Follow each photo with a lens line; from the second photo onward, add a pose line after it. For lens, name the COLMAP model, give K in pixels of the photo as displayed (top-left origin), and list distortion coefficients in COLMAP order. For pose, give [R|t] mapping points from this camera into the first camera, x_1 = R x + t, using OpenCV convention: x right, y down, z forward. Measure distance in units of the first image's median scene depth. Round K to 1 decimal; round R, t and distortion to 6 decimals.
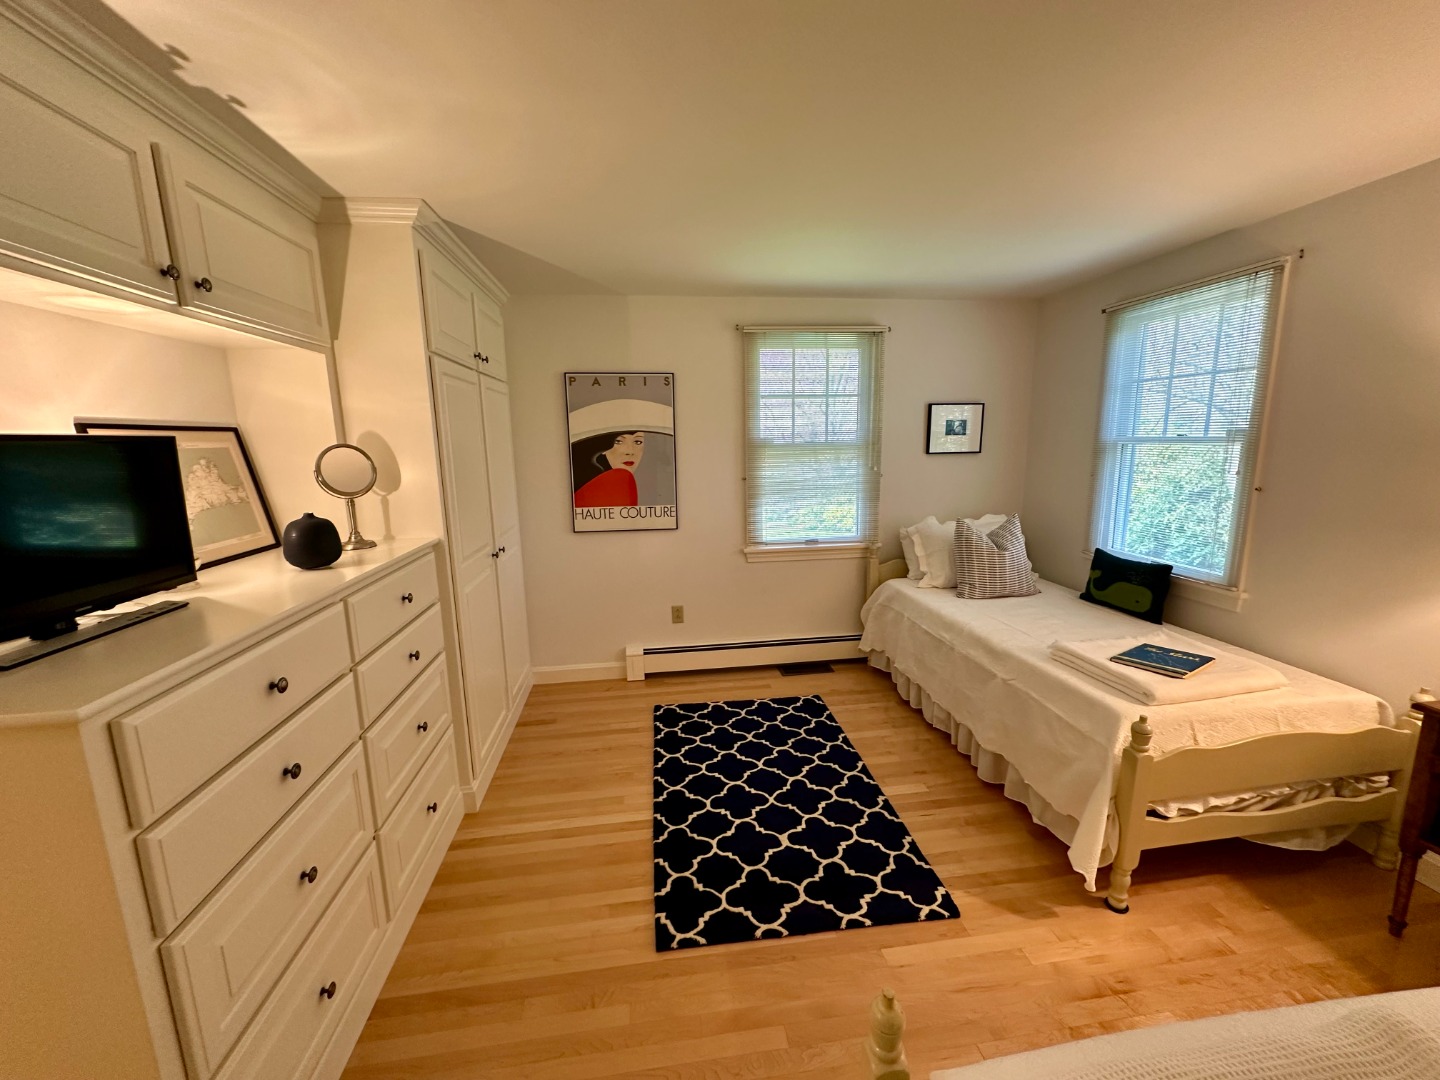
lens RADIAL K [[577.8, 0, 720.0], [0, 577.8, 540.0], [0, 0, 1]] dist [0.000924, 0.000935]
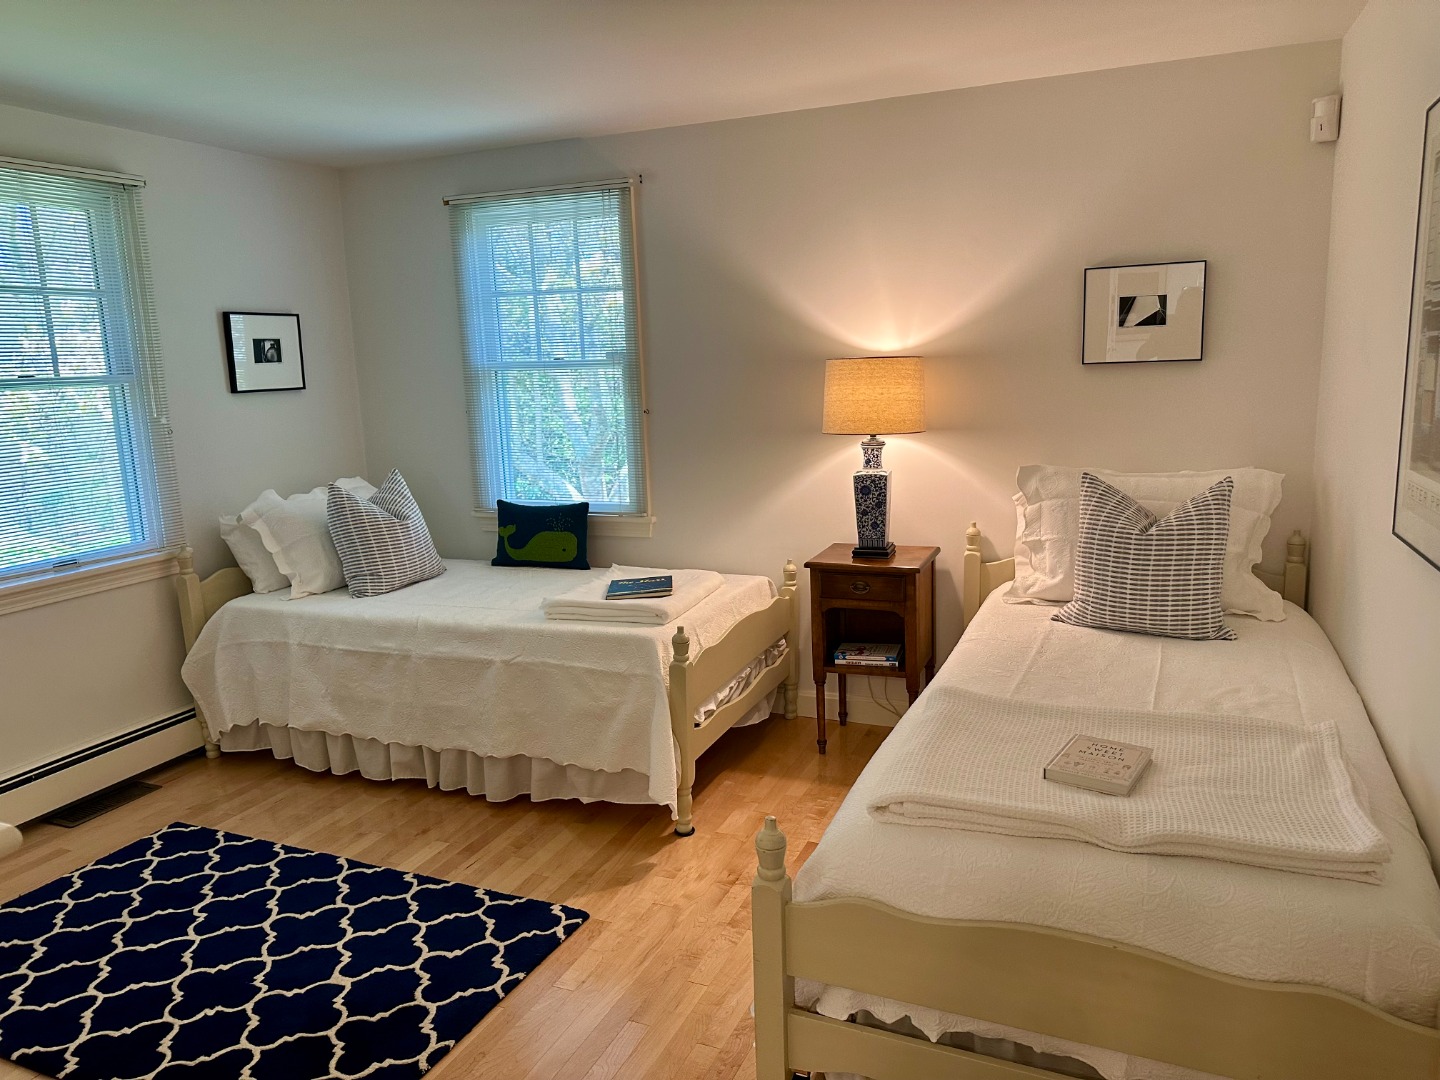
lens RADIAL K [[1008.7, 0, 741.6], [0, 1008.7, 535.5], [0, 0, 1]] dist [0.152655, -0.194779]
pose [[0.500712, -0.148567, 0.852769, -0.499825], [0.176355, 0.982007, 0.067533, 0.032834], [-0.847459, 0.116575, 0.517904, -0.022298]]
